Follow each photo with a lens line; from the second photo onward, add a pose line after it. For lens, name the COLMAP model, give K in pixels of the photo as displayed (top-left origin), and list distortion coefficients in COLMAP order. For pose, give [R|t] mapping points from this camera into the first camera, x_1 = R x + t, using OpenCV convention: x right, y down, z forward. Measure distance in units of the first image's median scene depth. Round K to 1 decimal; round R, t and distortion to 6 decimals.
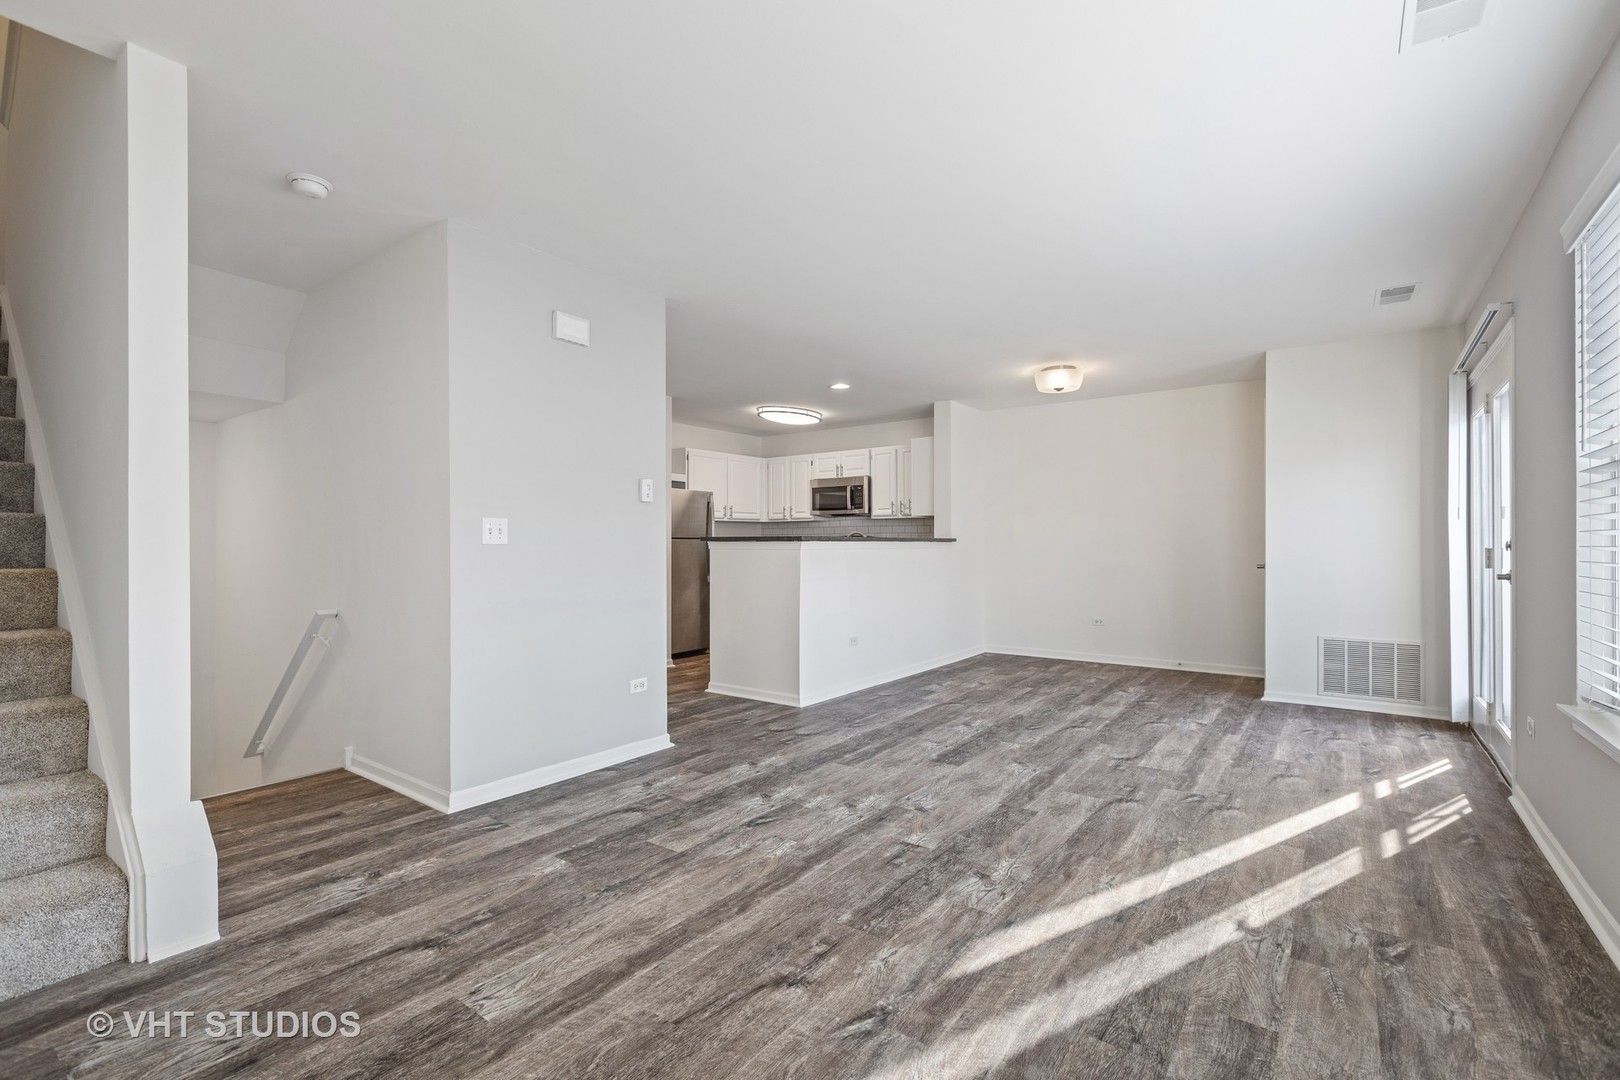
lens RADIAL K [[720.9, 0, 812.7], [0, 720.9, 538.0], [0, 0, 1]] dist [0.001768, -0.000623]
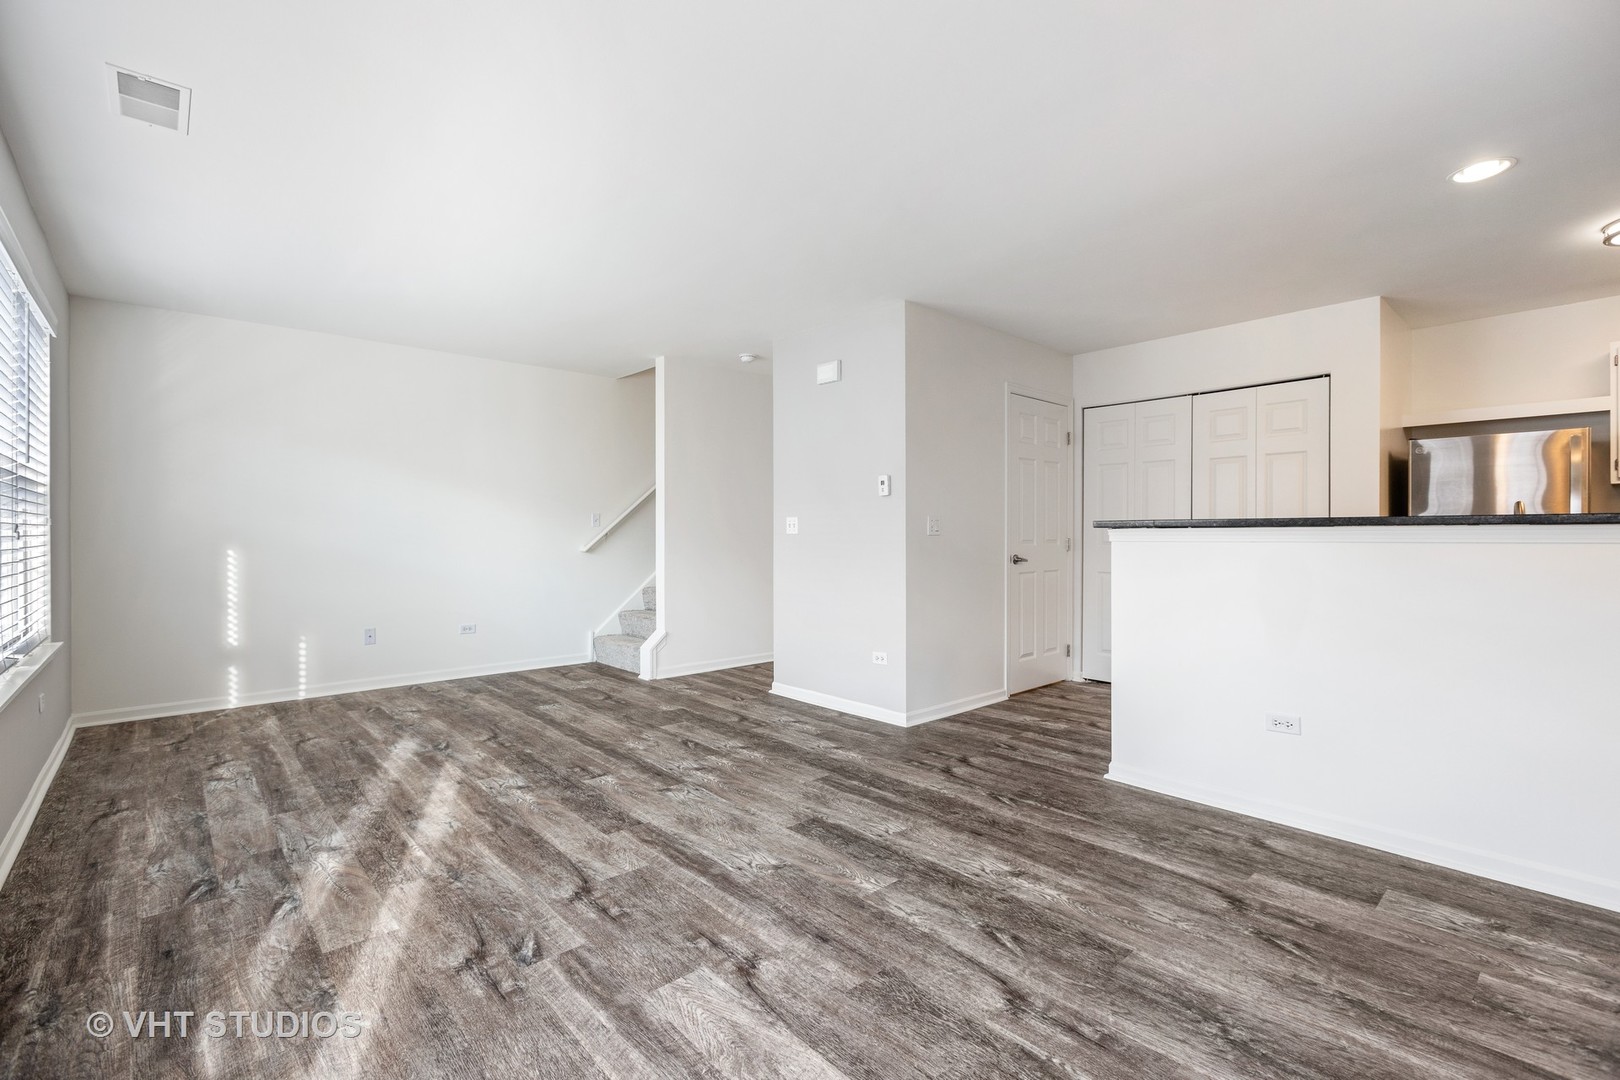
lens RADIAL K [[720.9, 0, 808.8], [0, 720.9, 536.5], [0, 0, 1]] dist [0.001768, -0.000623]
pose [[-0.201489, 0.003392, -0.979485, 1.101455], [0.010652, 0.999942, 0.001272, 0.013981], [0.979433, -0.010177, -0.201514, 1.388693]]
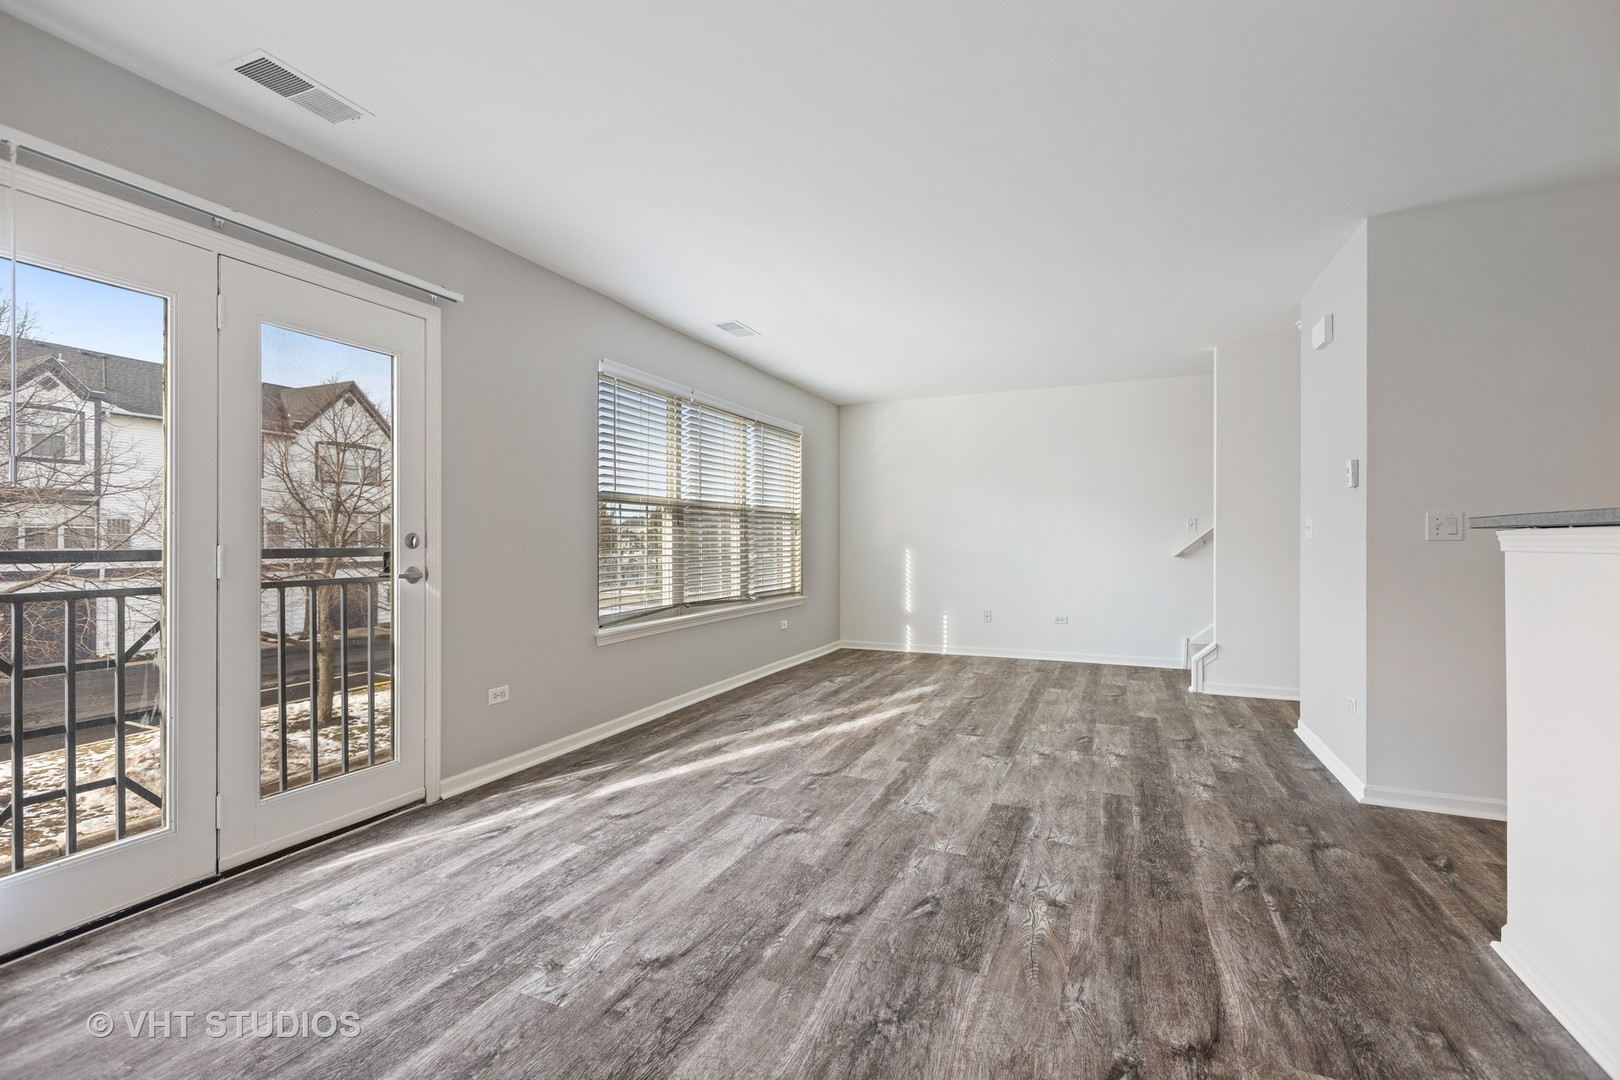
lens RADIAL K [[720.9, 0, 803.9], [0, 720.9, 543.1], [0, 0, 1]] dist [0.001768, -0.000623]
pose [[-0.976136, 0.001544, -0.217155, 0.707074], [0.002641, 0.999985, -0.004764, 0.020100], [0.217144, -0.005224, -0.976126, 2.092172]]
